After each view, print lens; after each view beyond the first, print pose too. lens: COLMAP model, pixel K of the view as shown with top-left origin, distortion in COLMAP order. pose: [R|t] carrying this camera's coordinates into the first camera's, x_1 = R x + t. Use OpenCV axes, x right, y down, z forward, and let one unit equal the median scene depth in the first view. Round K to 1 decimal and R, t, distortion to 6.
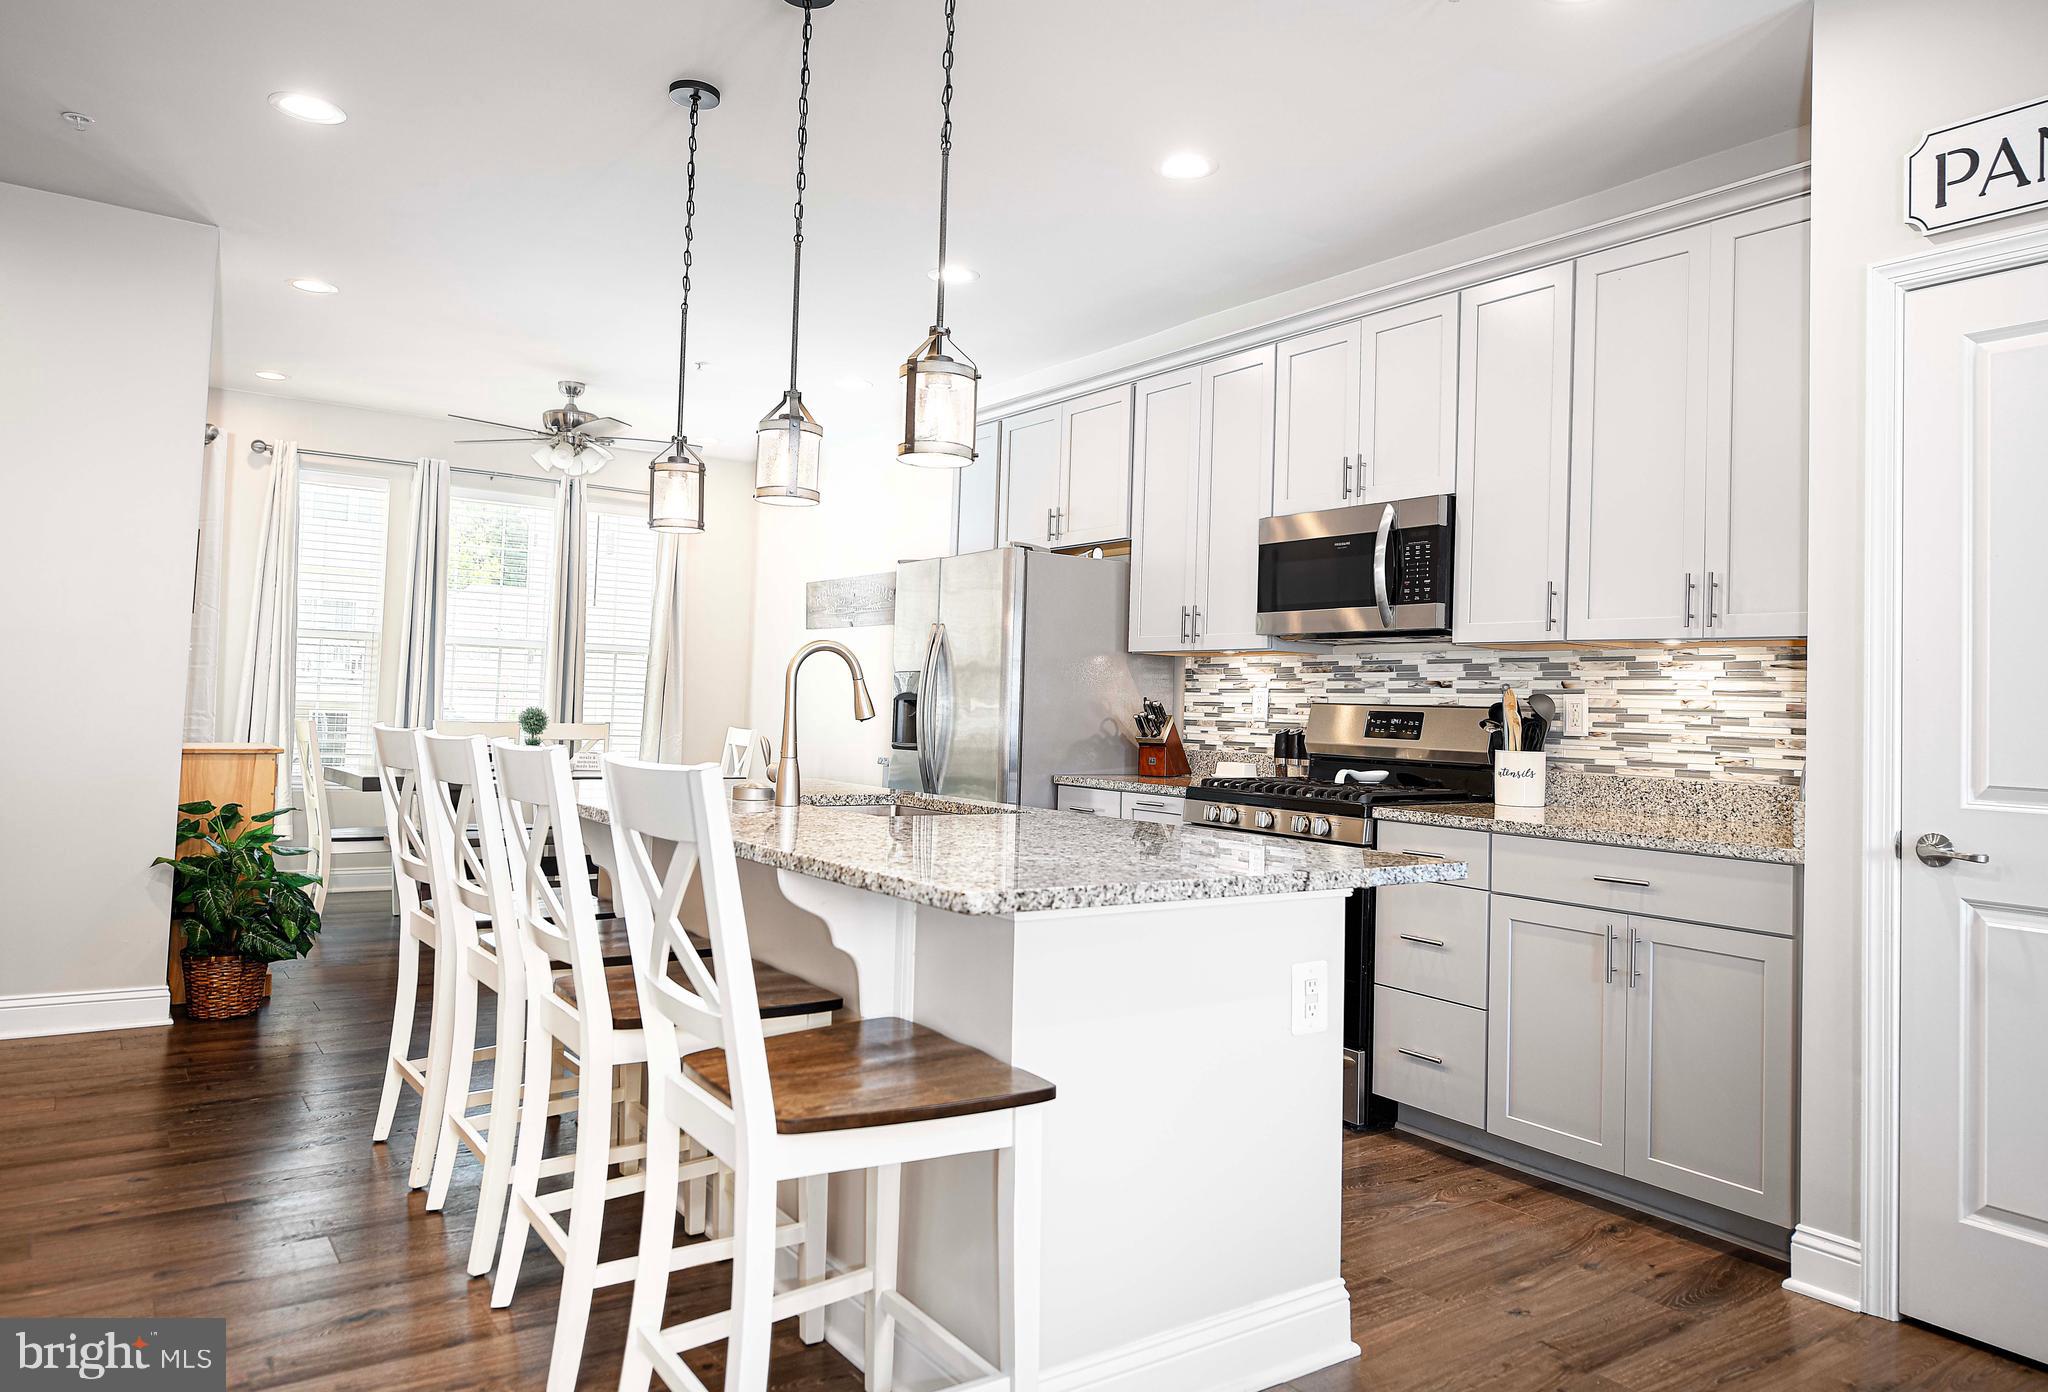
lens RADIAL K [[1342.1, 0, 1027.6], [0, 1342.1, 696.5], [0, 0, 1]] dist [0.008822, -0.000063]
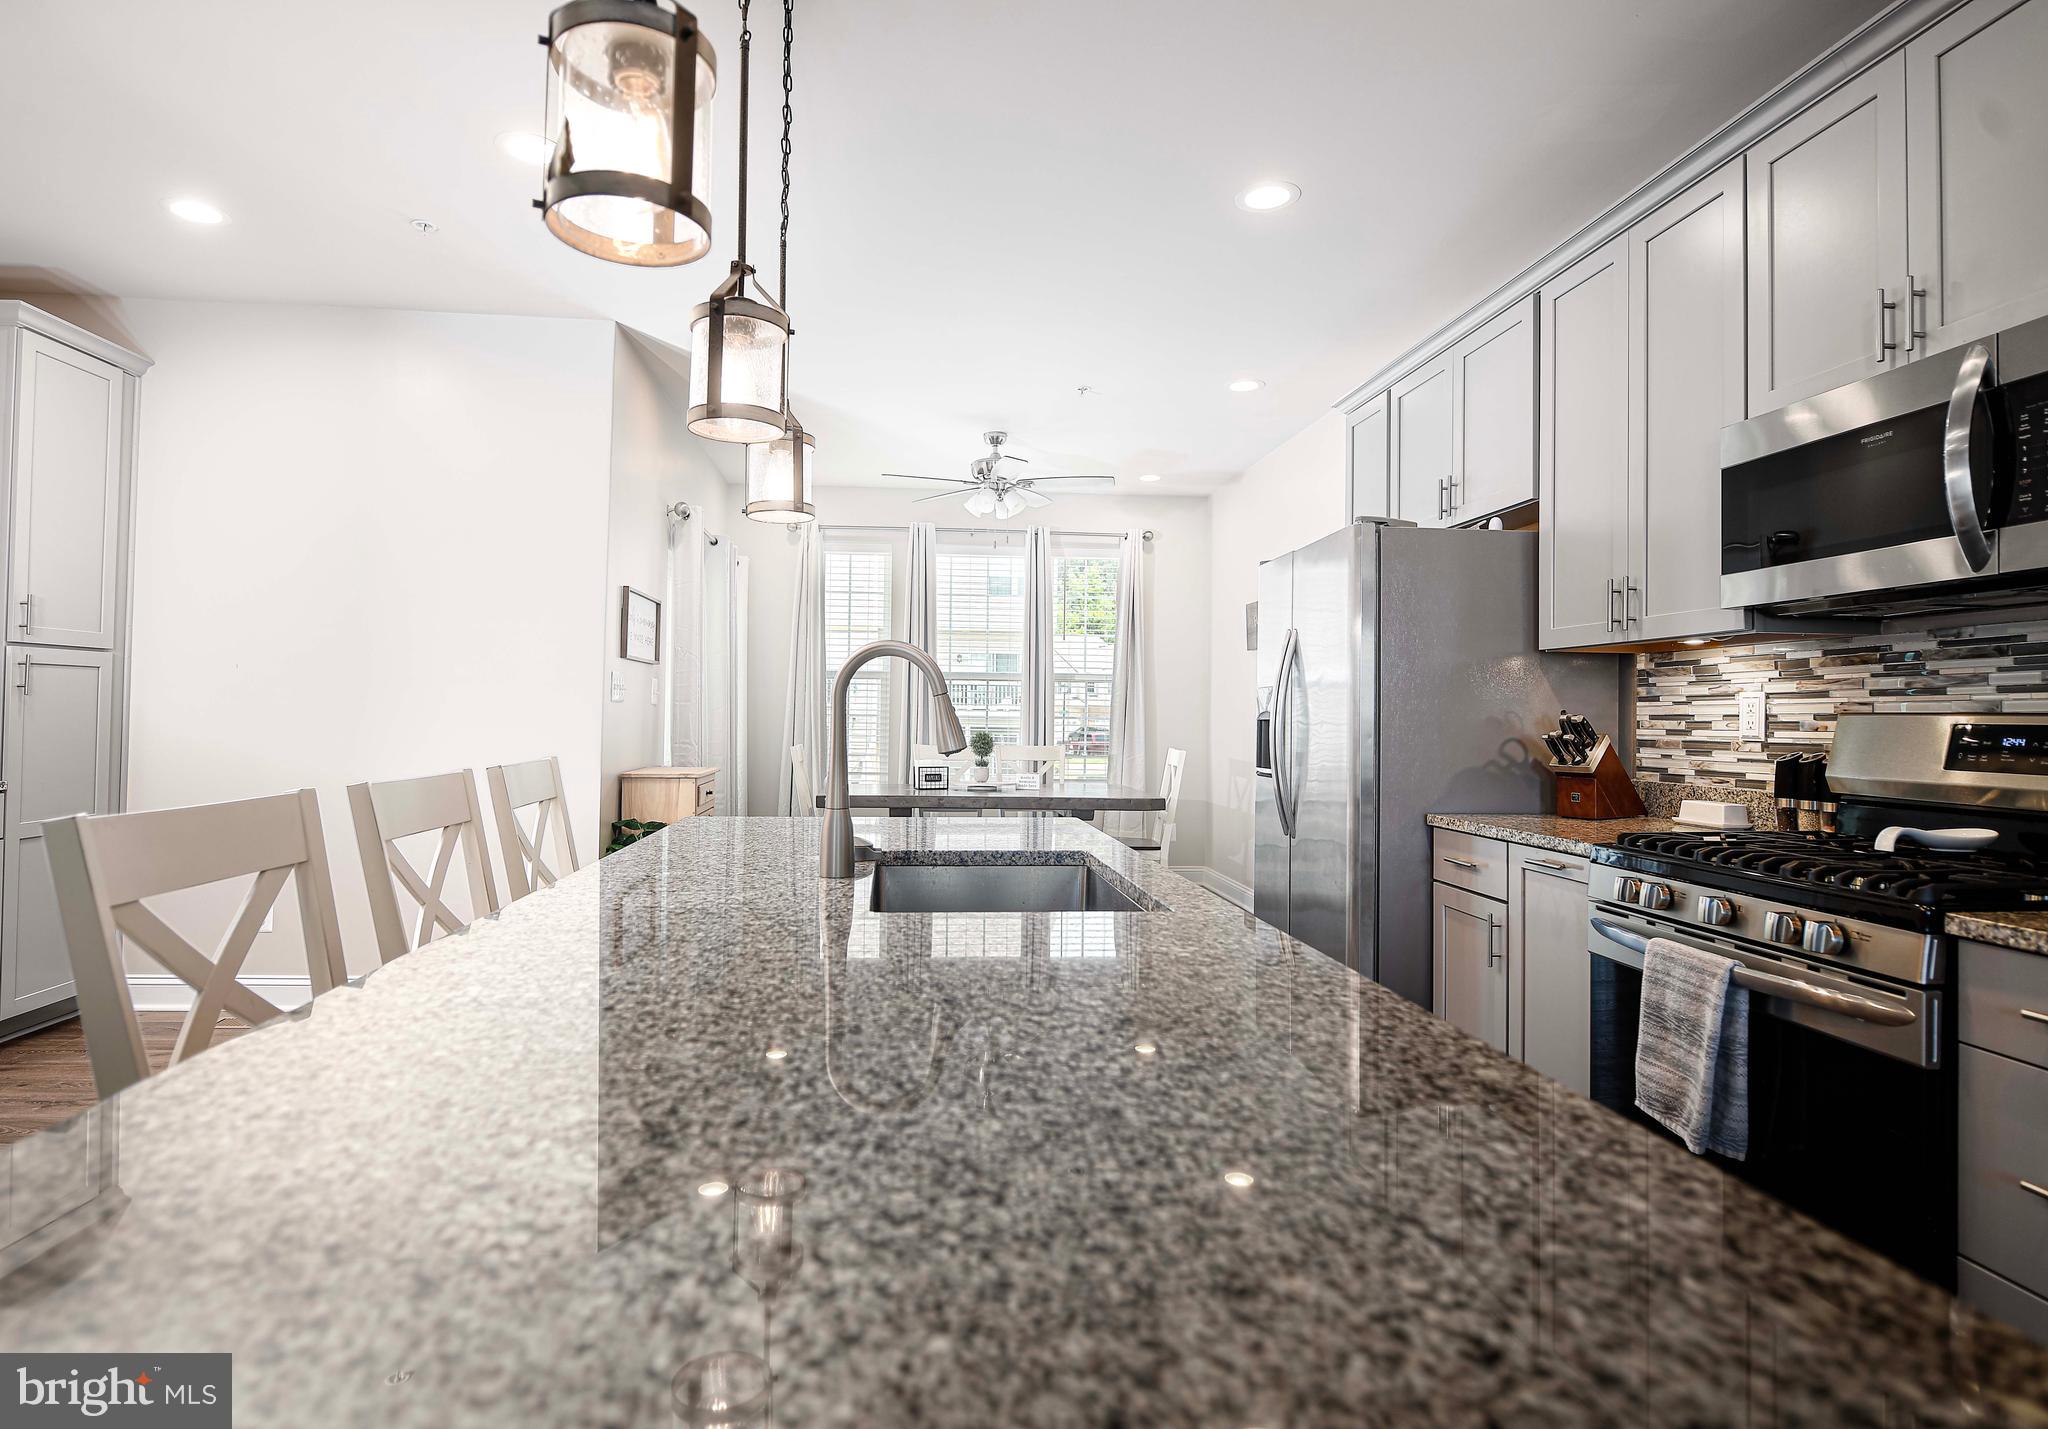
lens RADIAL K [[1039.3, 0, 1006.6], [0, 1039.3, 709.9], [0, 0, 1]] dist [-0.005207, -0.000243]
pose [[0.863202, -0.024000, -0.504288, 0.117761], [0.020230, 0.999711, -0.012950, 0.001708], [0.504453, 0.000976, 0.863439, 0.377781]]
